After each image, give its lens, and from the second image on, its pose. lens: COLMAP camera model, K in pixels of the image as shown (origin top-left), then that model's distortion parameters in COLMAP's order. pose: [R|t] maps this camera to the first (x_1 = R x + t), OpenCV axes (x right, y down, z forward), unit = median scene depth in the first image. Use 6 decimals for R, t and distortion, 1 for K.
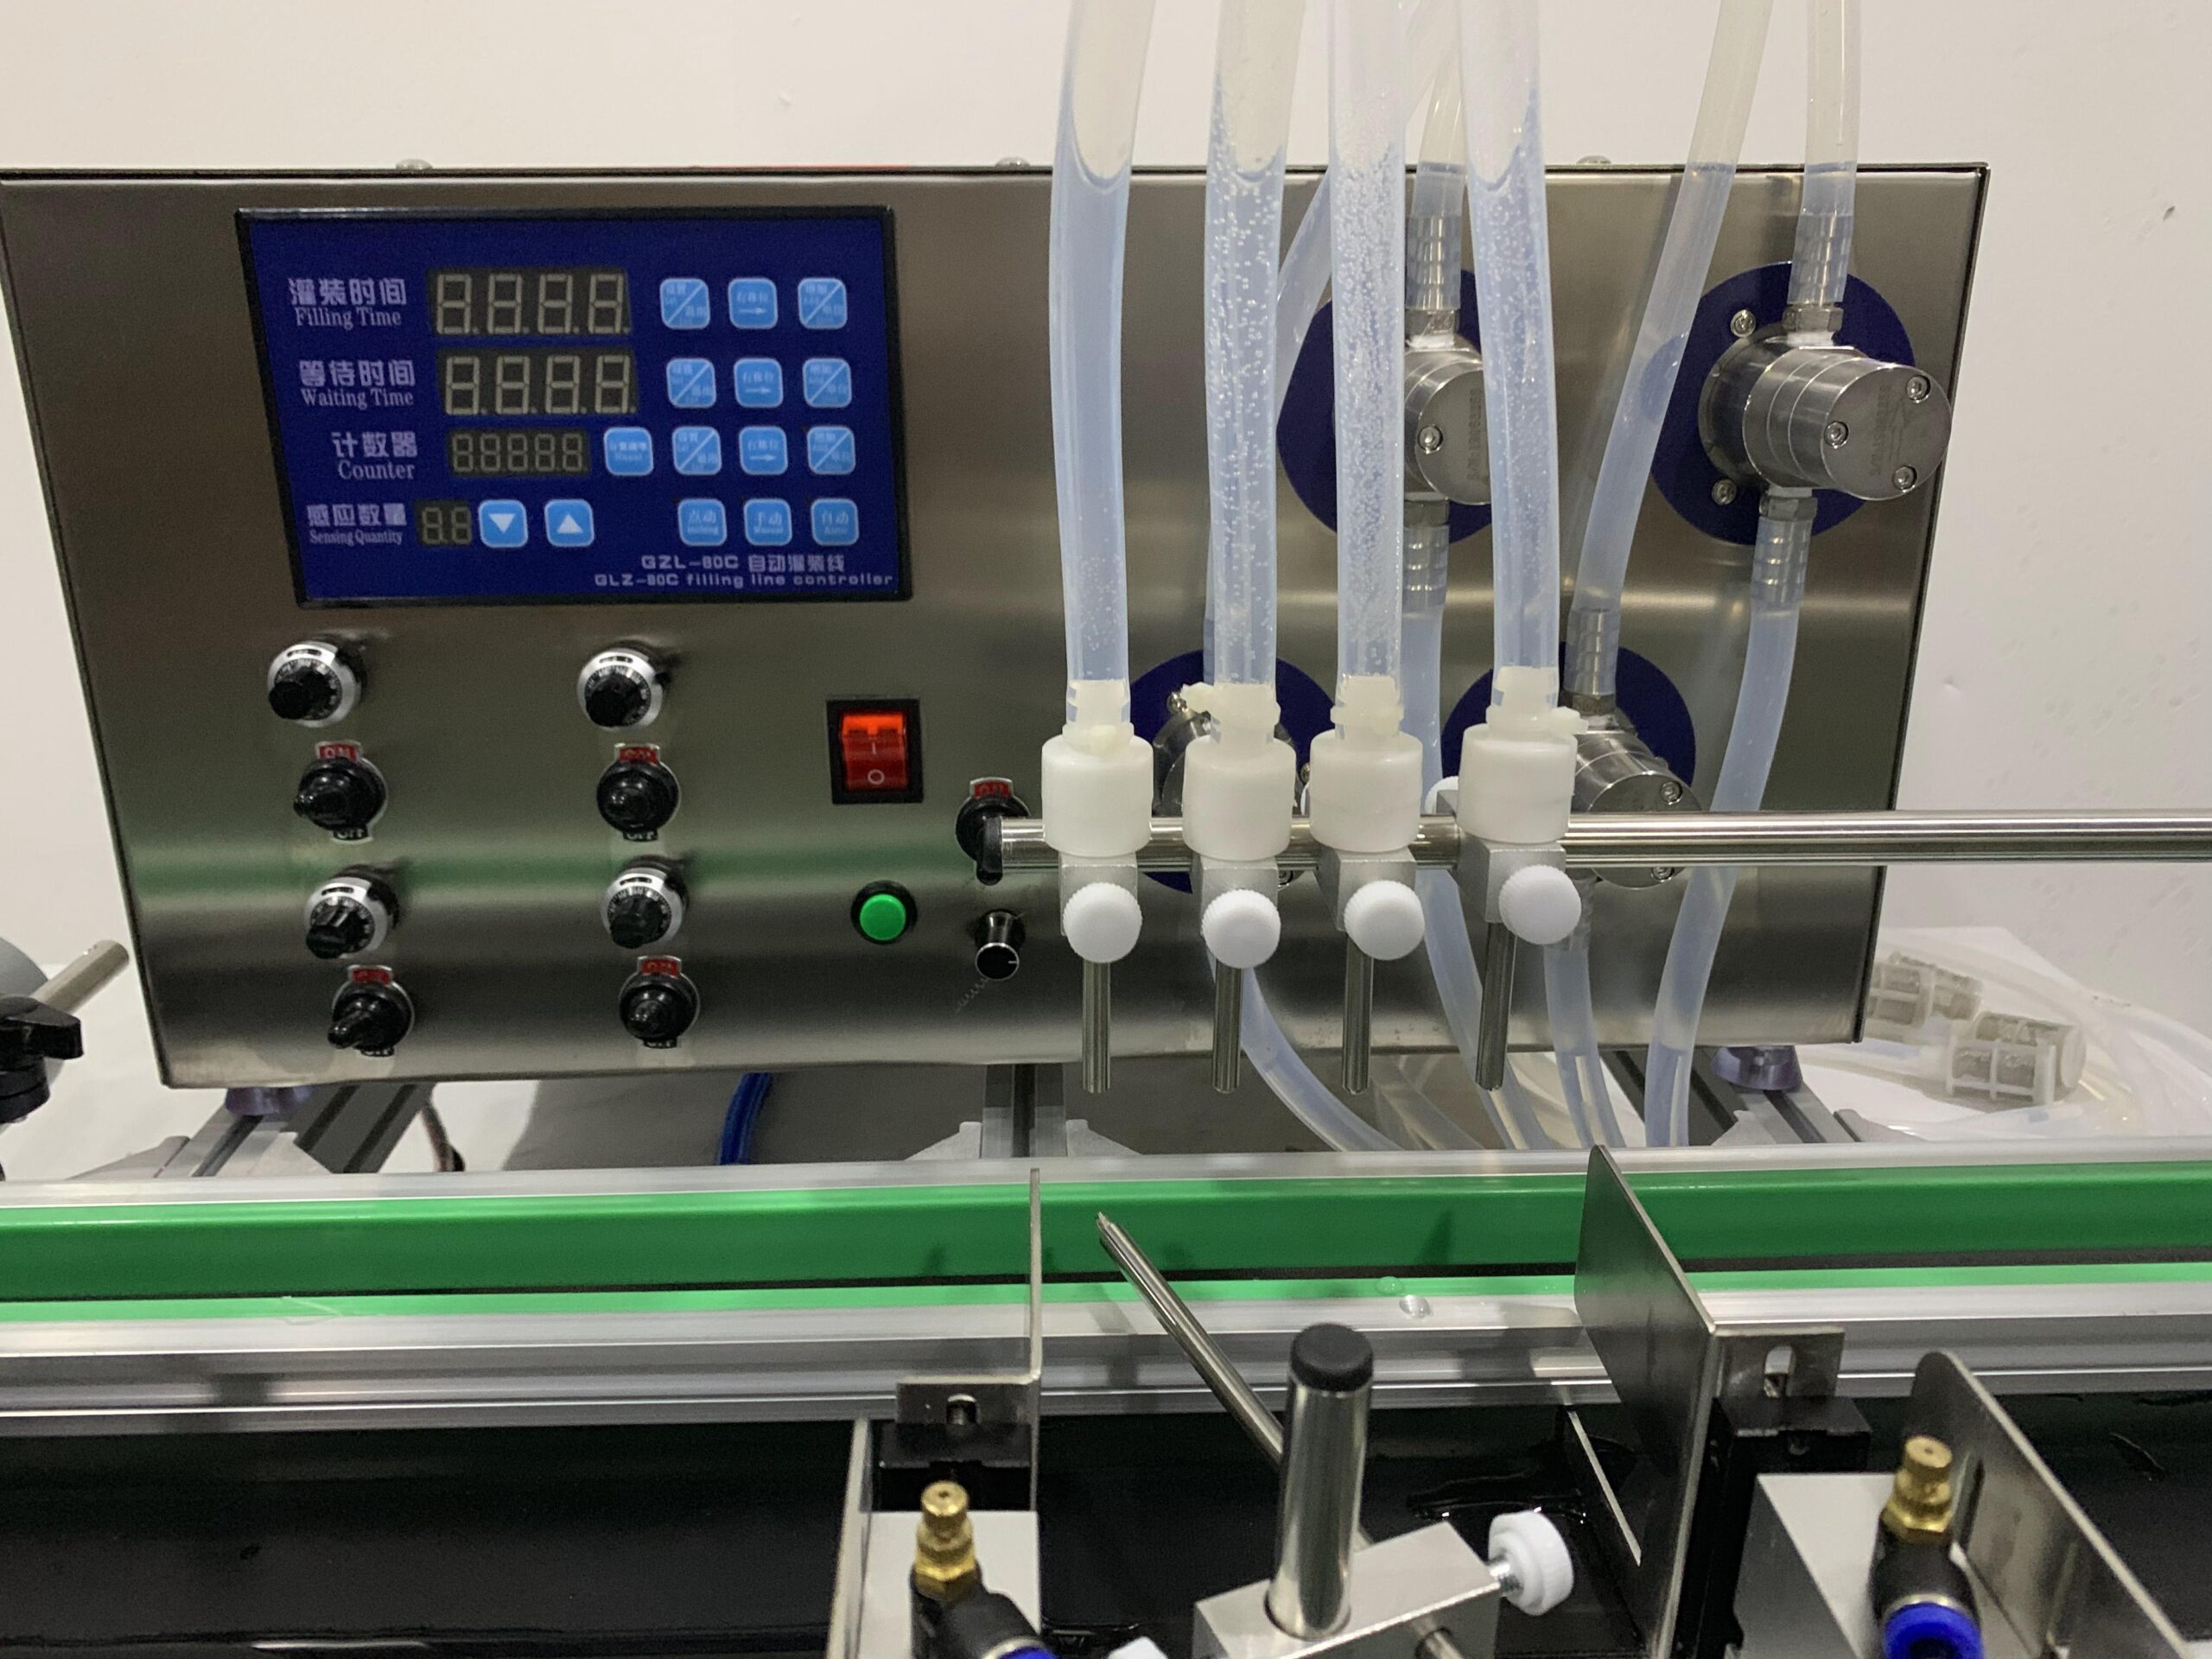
lens RADIAL K [[1701.6, 0, 1111.9], [0, 1701.6, 812.2], [0, 0, 1]] dist [0.021443, -0.026695]
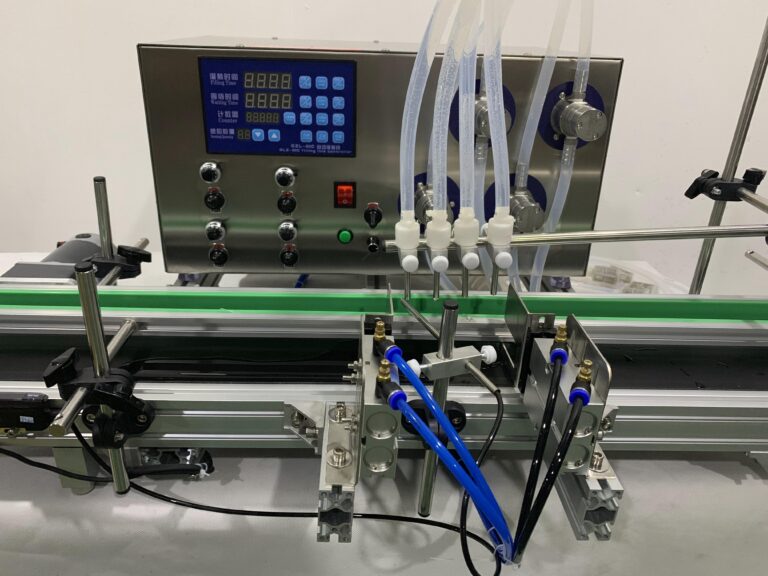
lens RADIAL K [[590.8, 0, 388.0], [0, 590.8, 283.4], [0, 0, 1]] dist [0.021443, -0.026695]
pose [[0.999421, 0.032014, 0.011510, -0.049473], [-0.032861, 0.996004, 0.083044, 0.057775], [-0.008806, -0.083374, 0.996479, -0.449598]]
